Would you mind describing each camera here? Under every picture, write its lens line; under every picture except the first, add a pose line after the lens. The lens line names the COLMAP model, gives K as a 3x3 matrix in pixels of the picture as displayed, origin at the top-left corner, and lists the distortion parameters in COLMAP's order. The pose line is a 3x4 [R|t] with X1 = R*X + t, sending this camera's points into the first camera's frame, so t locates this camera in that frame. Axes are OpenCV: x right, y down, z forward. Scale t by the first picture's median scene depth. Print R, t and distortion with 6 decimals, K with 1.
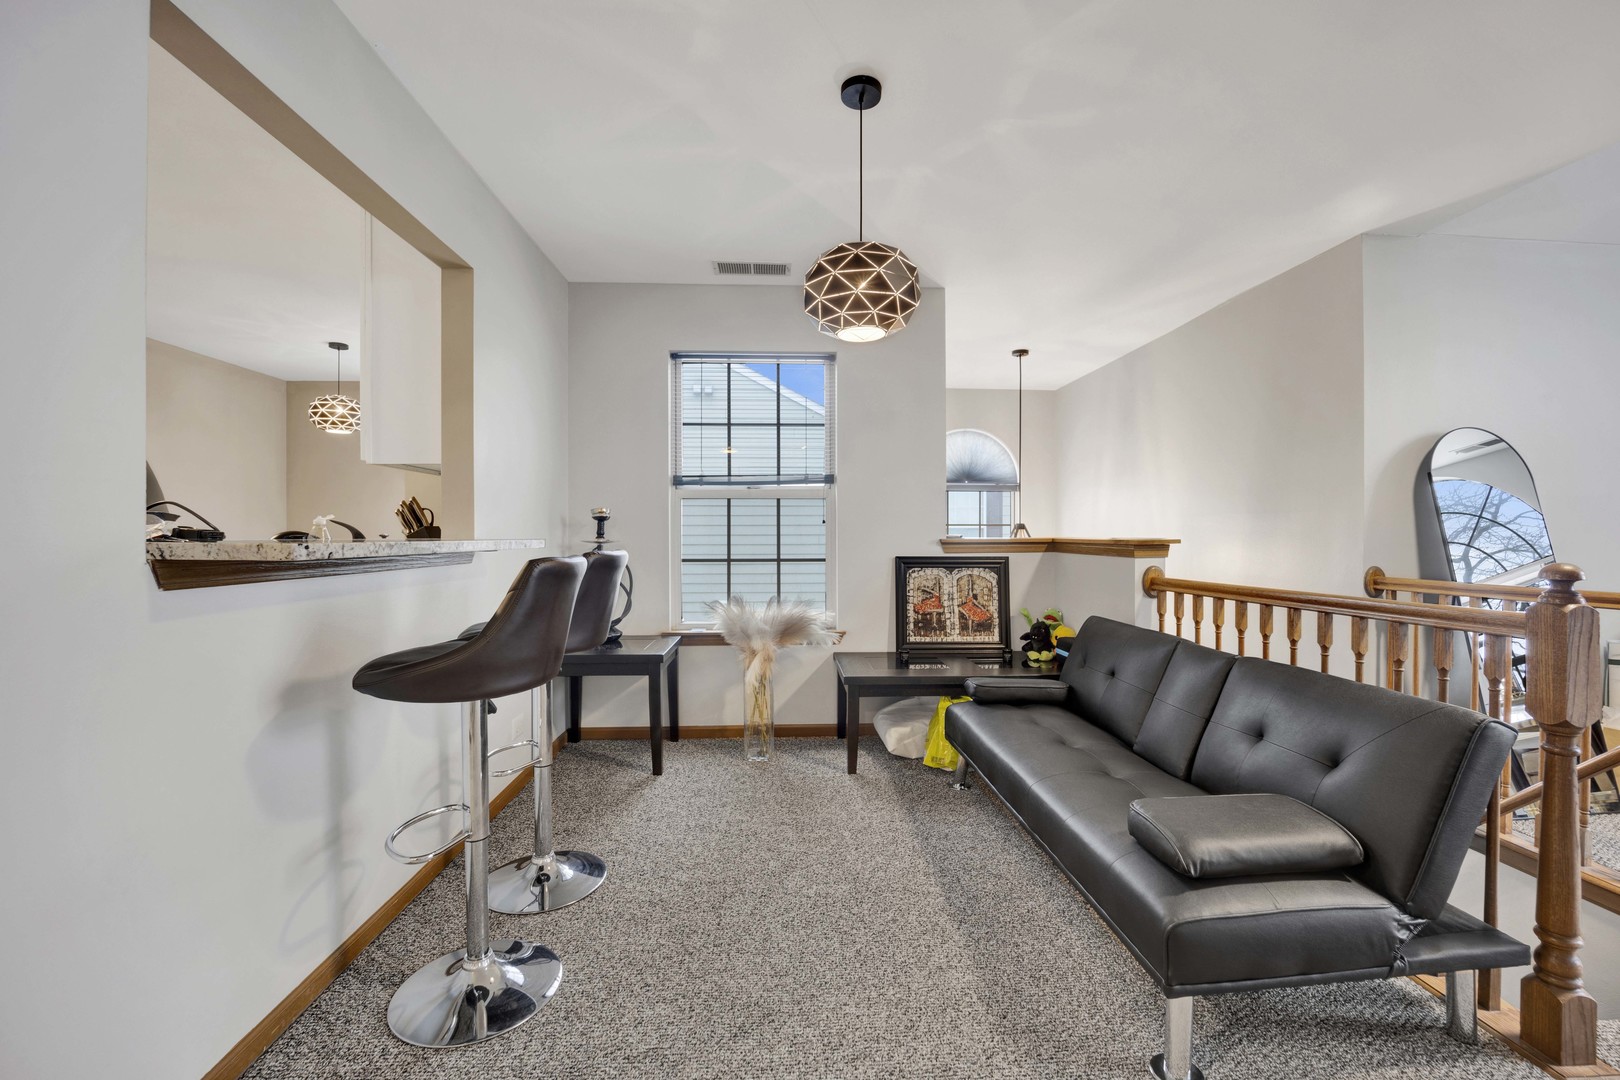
lens RADIAL K [[667.4, 0, 806.5], [0, 667.4, 540.8], [0, 0, 1]] dist [-0.020686, -0.000575]
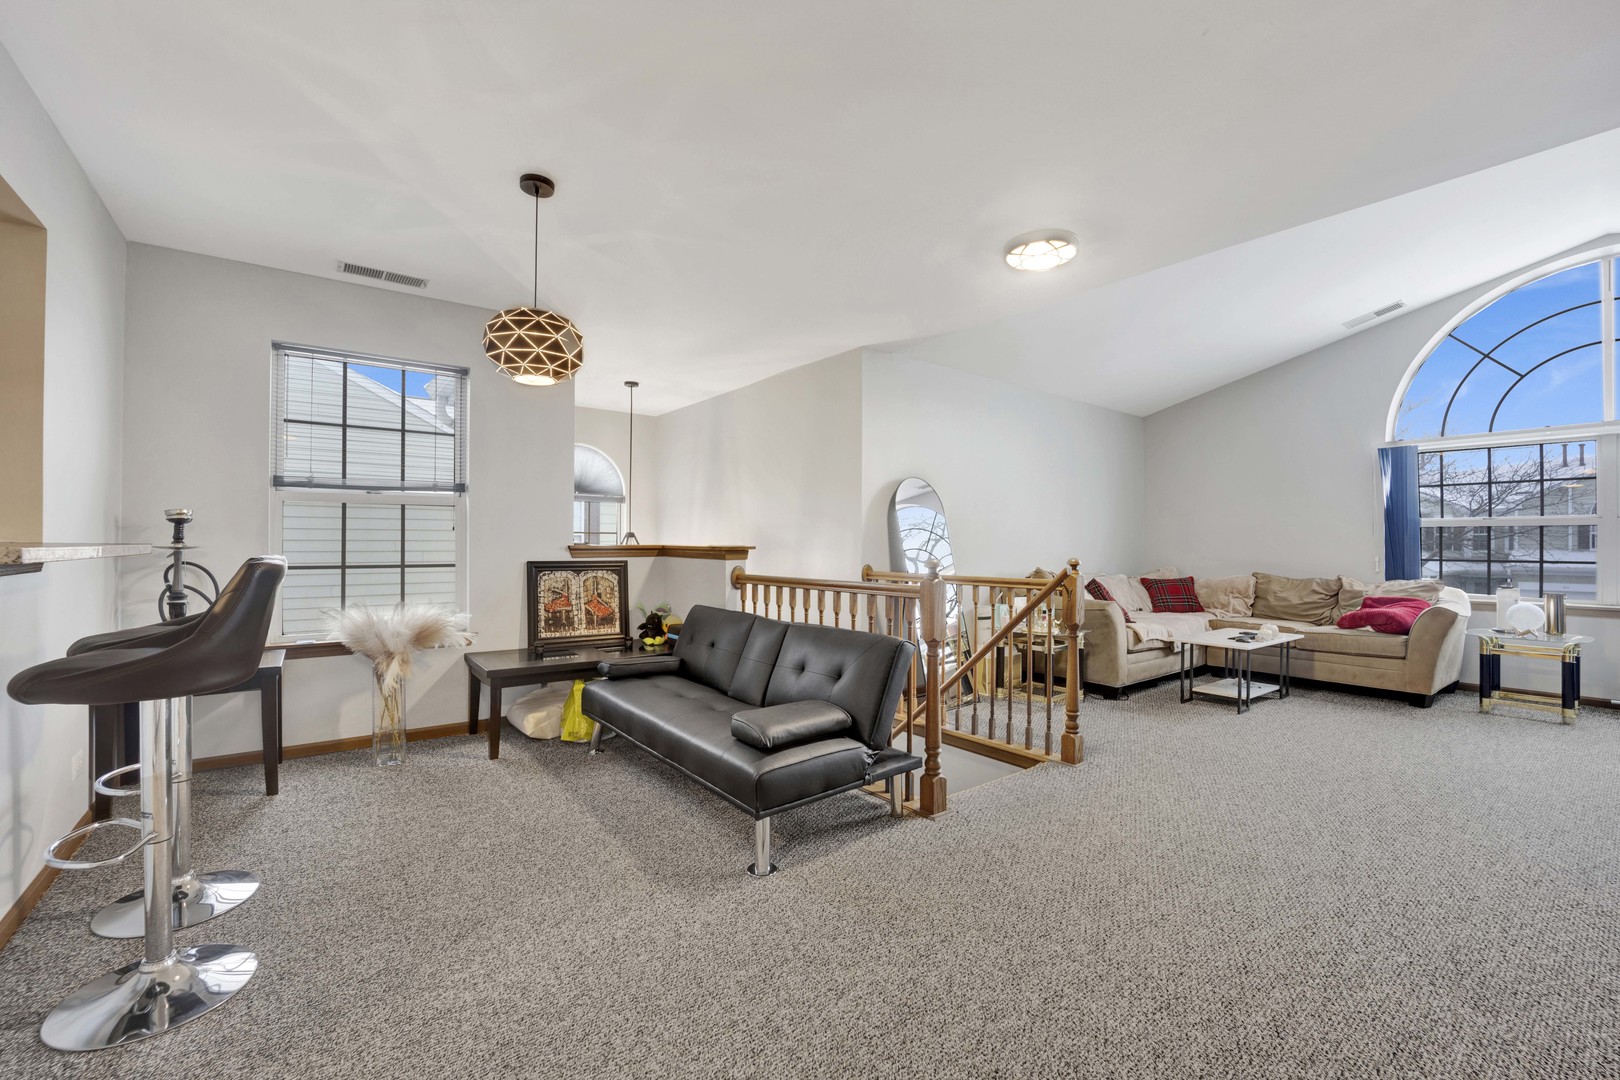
lens RADIAL K [[667.4, 0, 806.5], [0, 667.4, 540.8], [0, 0, 1]] dist [-0.020686, -0.000575]
pose [[0.824882, 0.006922, 0.565262, -0.135822], [-0.000772, 0.999938, -0.011119, 0.001906], [-0.565304, 0.008736, 0.824836, -0.209517]]
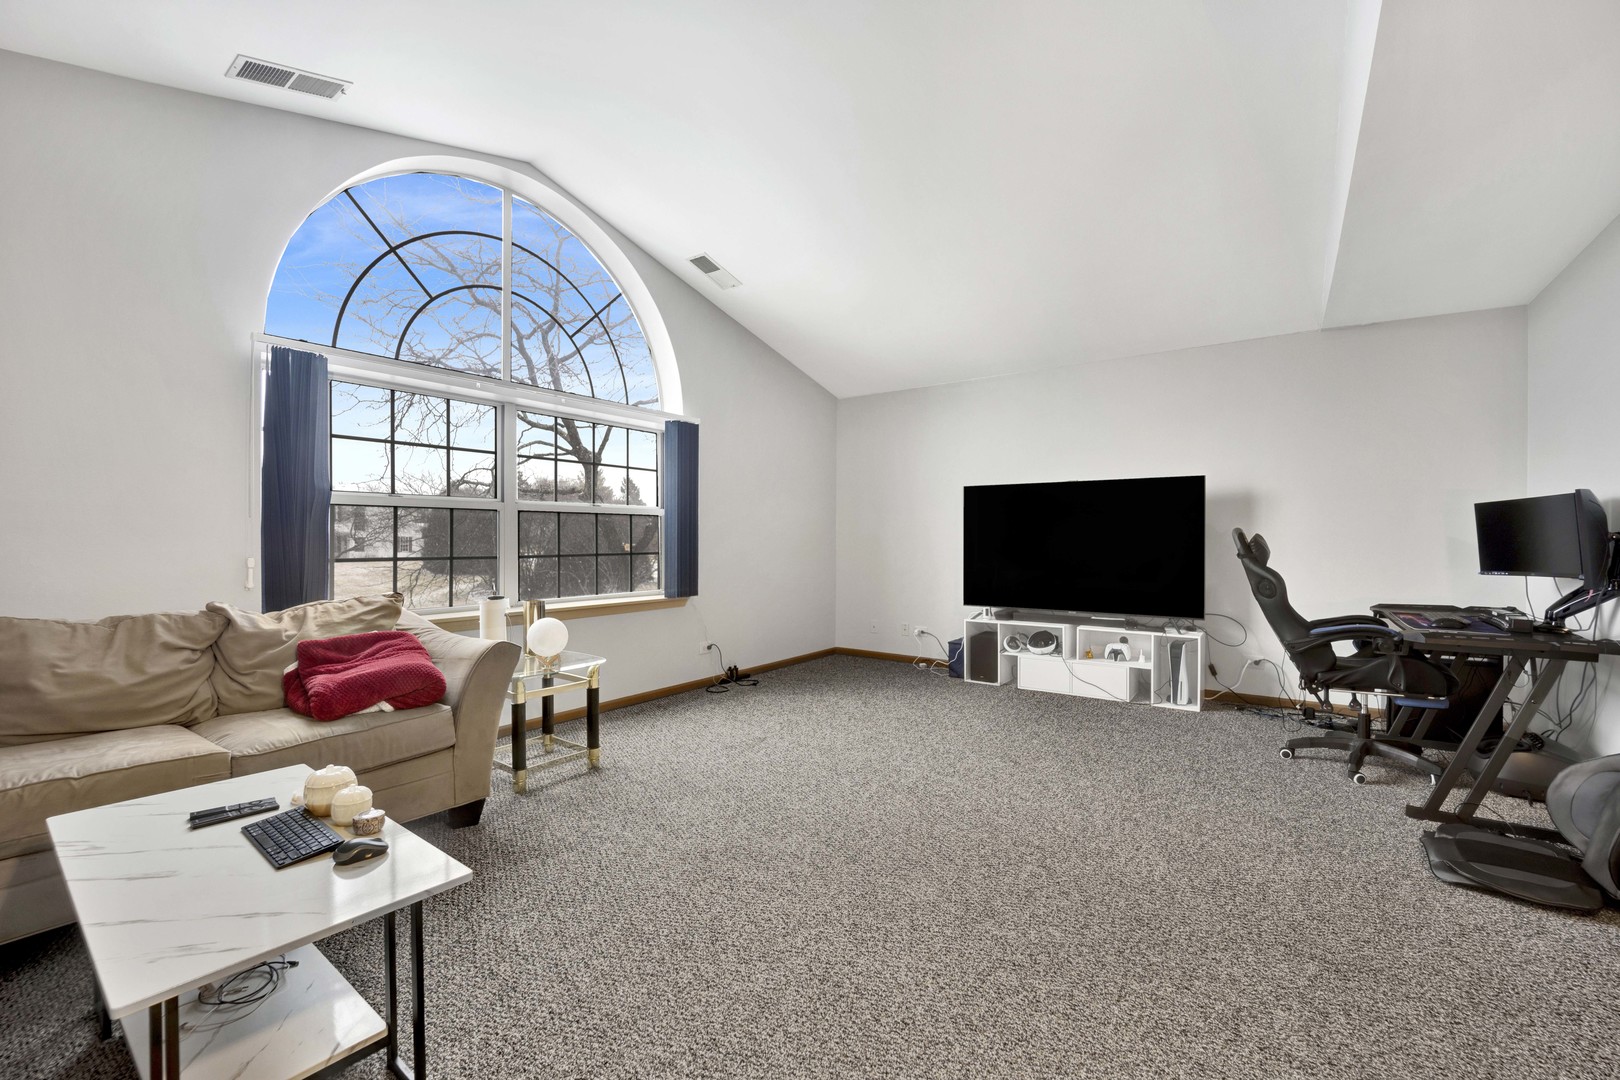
lens RADIAL K [[667.4, 0, 806.5], [0, 667.4, 540.8], [0, 0, 1]] dist [-0.020686, -0.000575]
pose [[-0.781543, -0.003129, 0.623844, 0.951047], [0.002394, 0.999965, 0.008014, -0.005060], [-0.623847, 0.007756, -0.781508, 0.586241]]
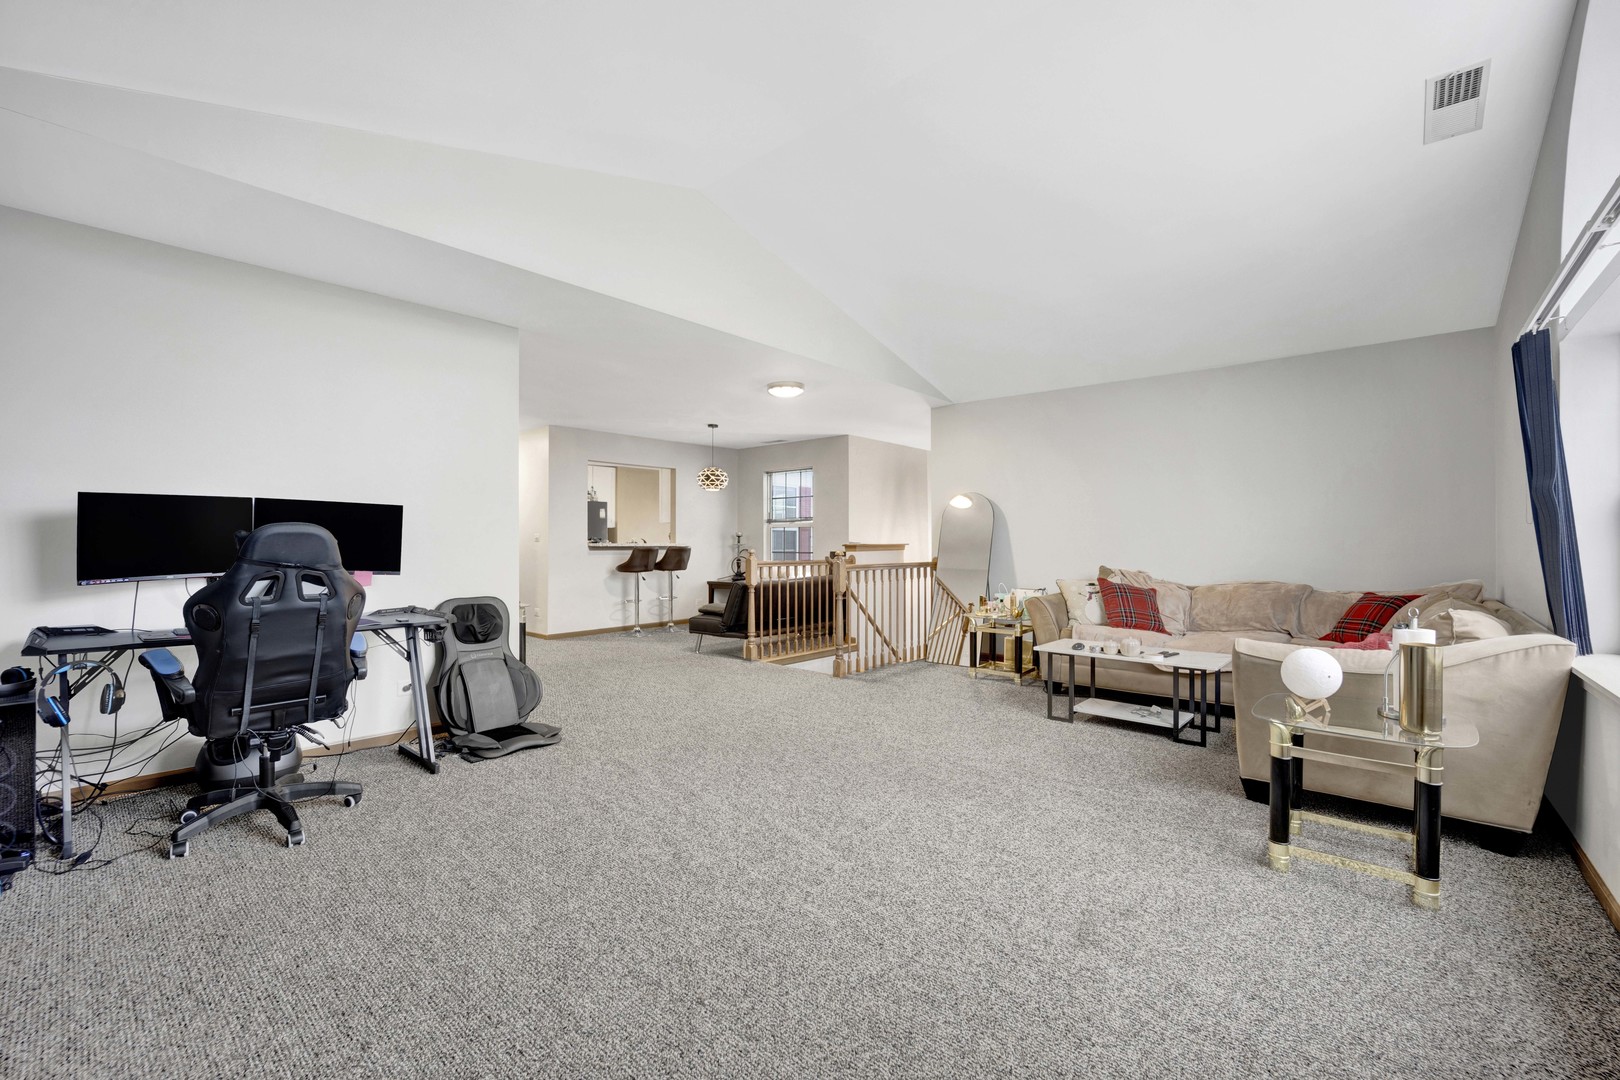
lens RADIAL K [[667.4, 0, 806.5], [0, 667.4, 540.8], [0, 0, 1]] dist [-0.020686, -0.000575]
pose [[0.716028, 0.001687, -0.698070, 1.971049], [-0.006061, 0.999974, -0.003800, -0.001122], [0.698045, 0.006952, 0.716020, -0.870783]]
